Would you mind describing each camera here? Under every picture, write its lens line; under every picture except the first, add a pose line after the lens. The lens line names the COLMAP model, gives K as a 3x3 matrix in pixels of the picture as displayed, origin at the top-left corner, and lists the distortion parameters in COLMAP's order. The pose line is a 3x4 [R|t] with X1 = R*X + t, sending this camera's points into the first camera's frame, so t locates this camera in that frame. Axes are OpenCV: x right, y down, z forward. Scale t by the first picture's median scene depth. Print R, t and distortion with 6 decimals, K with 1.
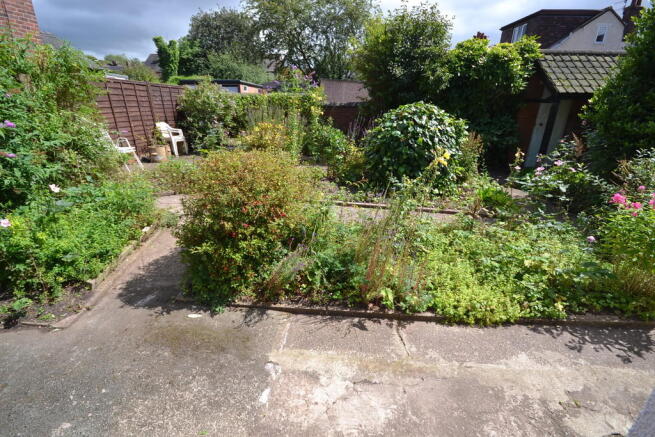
lens RADIAL K [[298.7, 0, 327.5], [0, 298.7, 218.5], [0, 0, 1]] dist [0.001834, -0.014498]
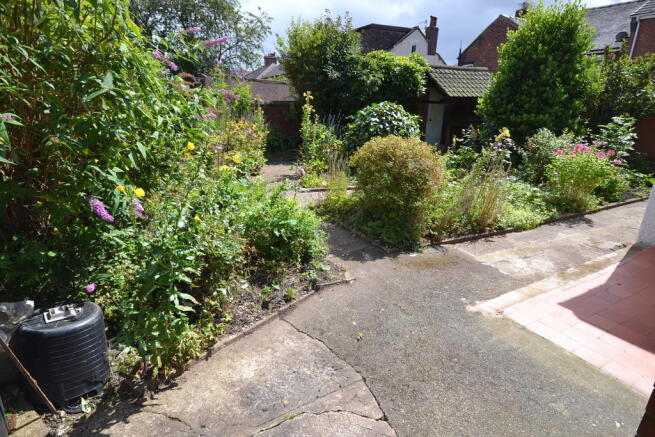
lens RADIAL K [[355.8, 0, 327.5], [0, 355.8, 218.5], [0, 0, 1]] dist [-0.001242, -0.000122]
pose [[0.846299, -0.149738, 0.511231, -0.737285], [0.177419, 0.984120, -0.005456, 0.048800], [-0.502295, 0.095319, 0.859426, -0.091342]]
